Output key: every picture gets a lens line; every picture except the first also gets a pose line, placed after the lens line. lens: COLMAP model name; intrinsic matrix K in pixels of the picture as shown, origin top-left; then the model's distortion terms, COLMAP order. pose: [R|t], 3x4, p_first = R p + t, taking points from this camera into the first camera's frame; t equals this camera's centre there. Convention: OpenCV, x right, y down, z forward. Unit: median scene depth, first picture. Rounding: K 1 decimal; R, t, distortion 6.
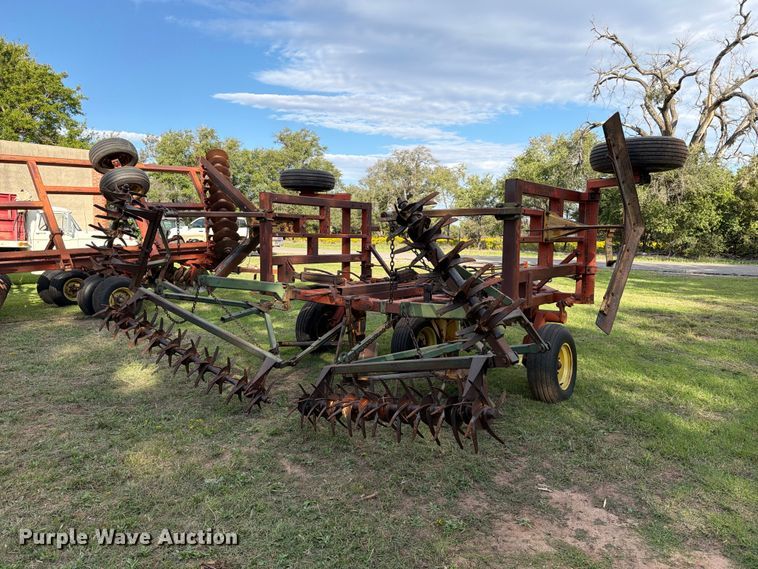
lens RADIAL K [[546.6, 0, 383.8], [0, 546.6, 291.2], [0, 0, 1]] dist [0.040521, -0.039526]
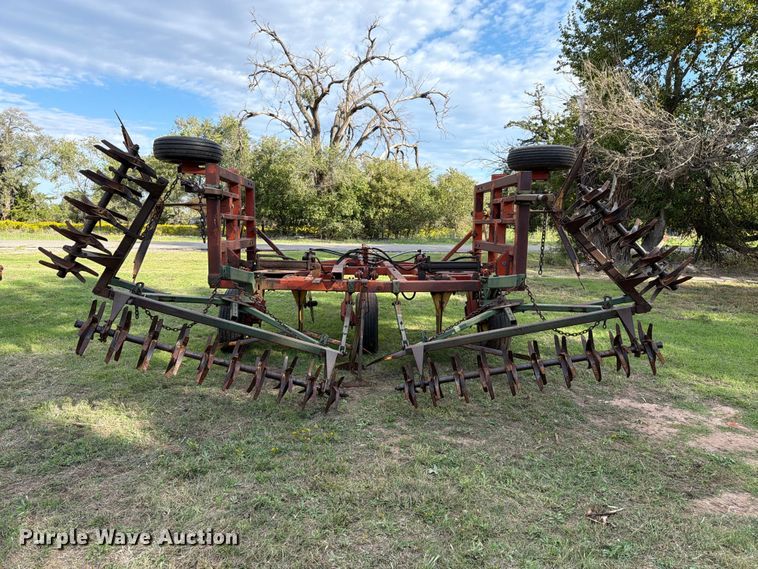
lens RADIAL K [[546.6, 0, 383.8], [0, 546.6, 291.2], [0, 0, 1]] dist [0.040521, -0.039526]
pose [[0.757793, -0.079295, 0.647659, -0.136472], [0.062204, 0.996847, 0.049265, -0.004223], [-0.649523, 0.002954, 0.760336, 0.052676]]
